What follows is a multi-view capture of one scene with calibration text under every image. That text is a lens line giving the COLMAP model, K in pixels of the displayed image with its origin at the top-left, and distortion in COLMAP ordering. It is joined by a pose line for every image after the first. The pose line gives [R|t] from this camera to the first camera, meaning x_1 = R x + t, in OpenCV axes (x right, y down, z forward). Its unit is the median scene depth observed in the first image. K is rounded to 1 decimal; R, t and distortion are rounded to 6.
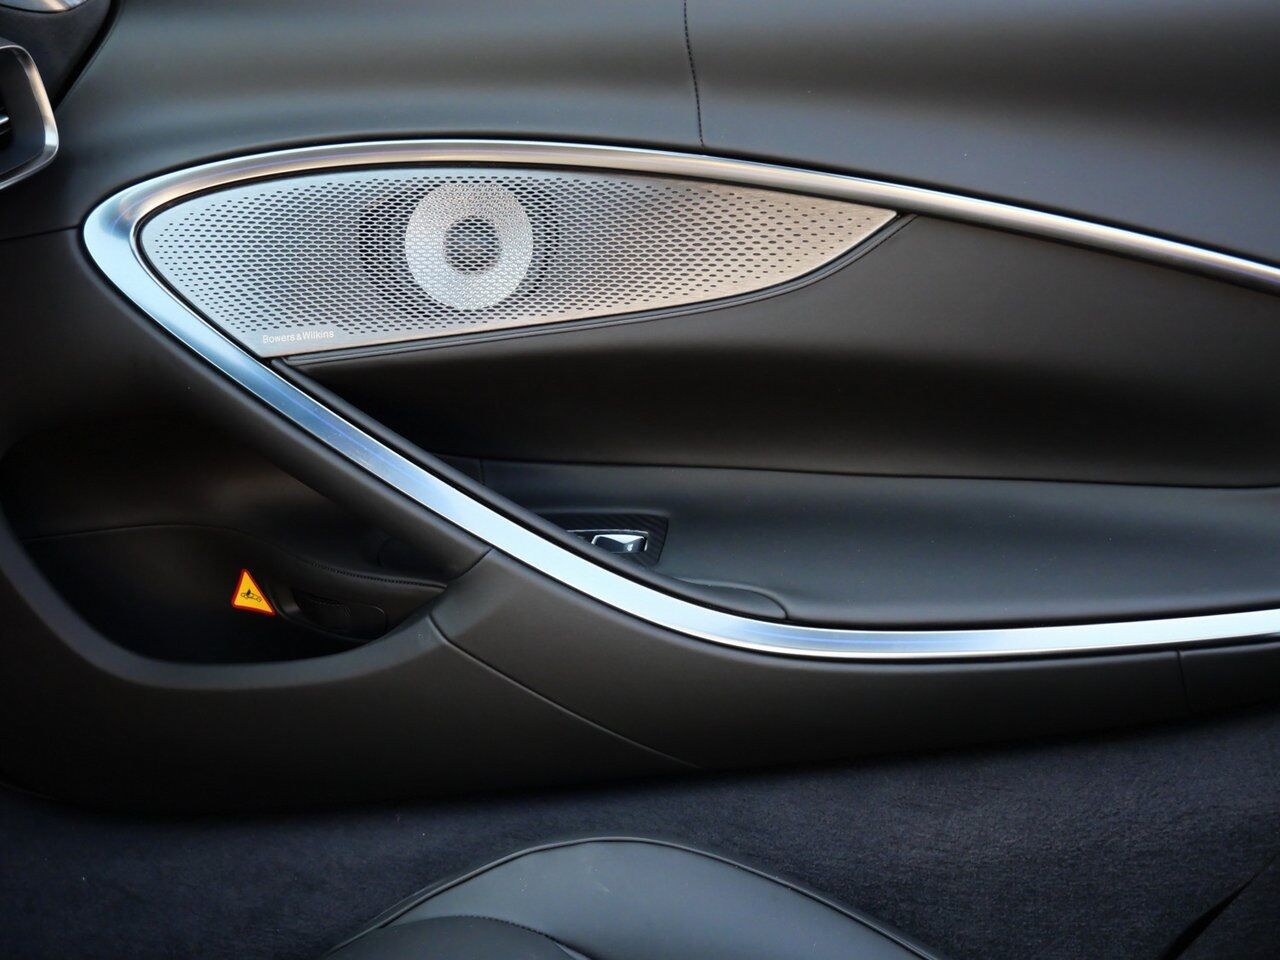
lens RADIAL K [[2161.4, 0, 639.0], [0, 2161.4, 519.6], [0, 0, 1]] dist [0.004005, 0.050204]
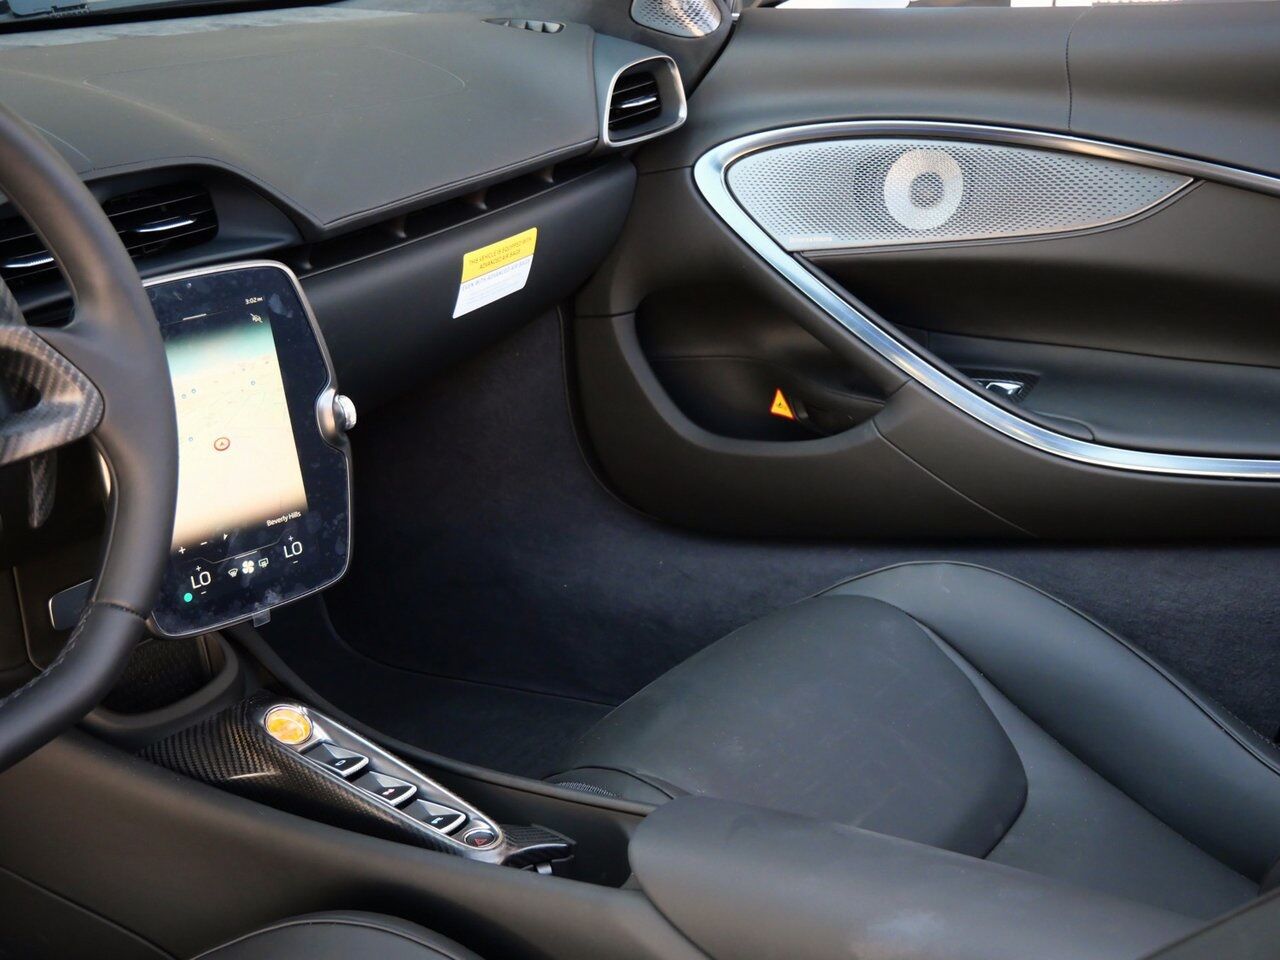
lens RADIAL K [[1750.7, 0, 640.5], [0, 1750.7, 511.8], [0, 0, 1]] dist [0.017475, 0.063222]
pose [[0.929767, 0.115144, -0.349678, 0.207958], [-0.107291, 0.993348, 0.041818, 0.077599], [0.352167, -0.001363, 0.935936, -0.282797]]
